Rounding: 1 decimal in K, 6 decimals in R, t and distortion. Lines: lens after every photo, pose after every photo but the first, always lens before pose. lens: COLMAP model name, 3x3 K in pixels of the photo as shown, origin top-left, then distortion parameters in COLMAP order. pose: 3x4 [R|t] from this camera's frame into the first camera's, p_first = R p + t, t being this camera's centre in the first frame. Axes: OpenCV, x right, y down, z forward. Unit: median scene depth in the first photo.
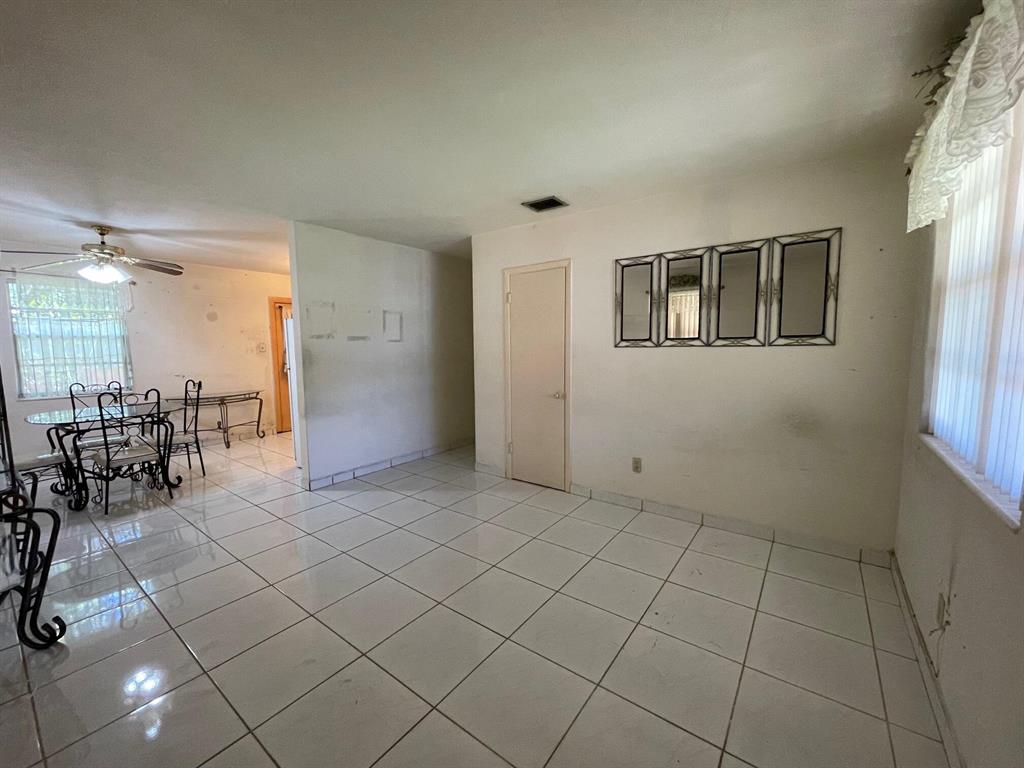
lens RADIAL K [[417.2, 0, 512.0], [0, 417.2, 384.0], [0, 0, 1]] dist [-0.000213, 0.002917]
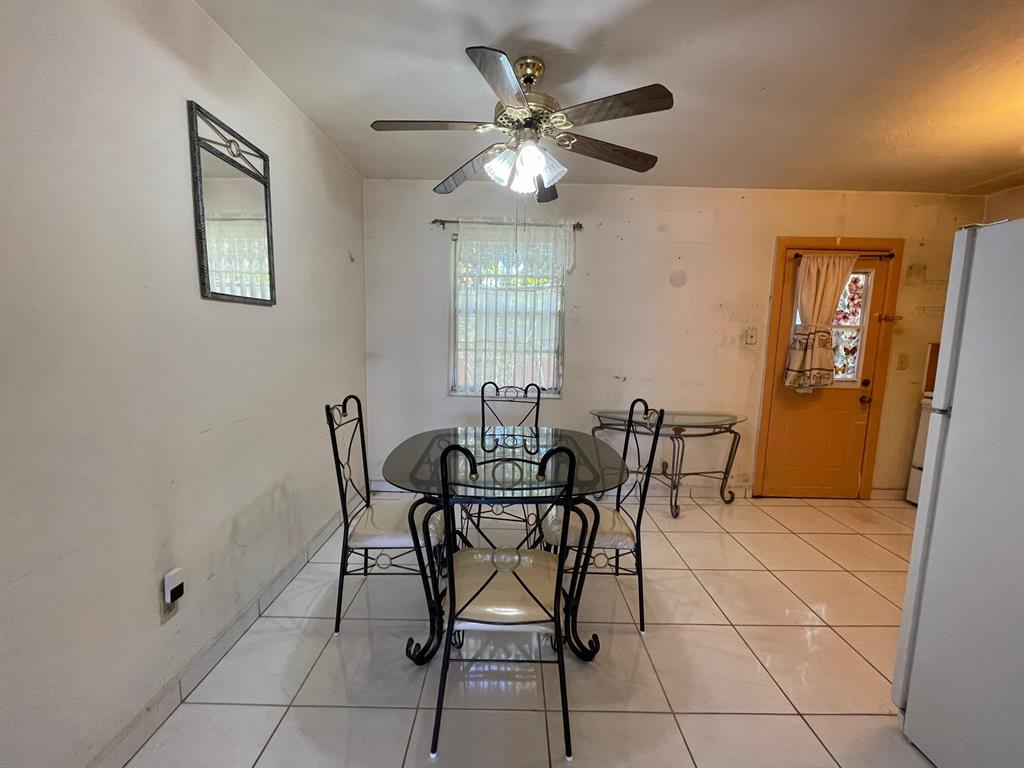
lens RADIAL K [[410.6, 0, 512.0], [0, 410.6, 384.0], [0, 0, 1]] dist [-0.003297, -0.000474]
pose [[0.607589, 0.117700, -0.785482, -0.409335], [-0.102459, 0.992311, 0.069438, -0.035981], [0.787615, 0.038290, 0.614976, 0.495854]]
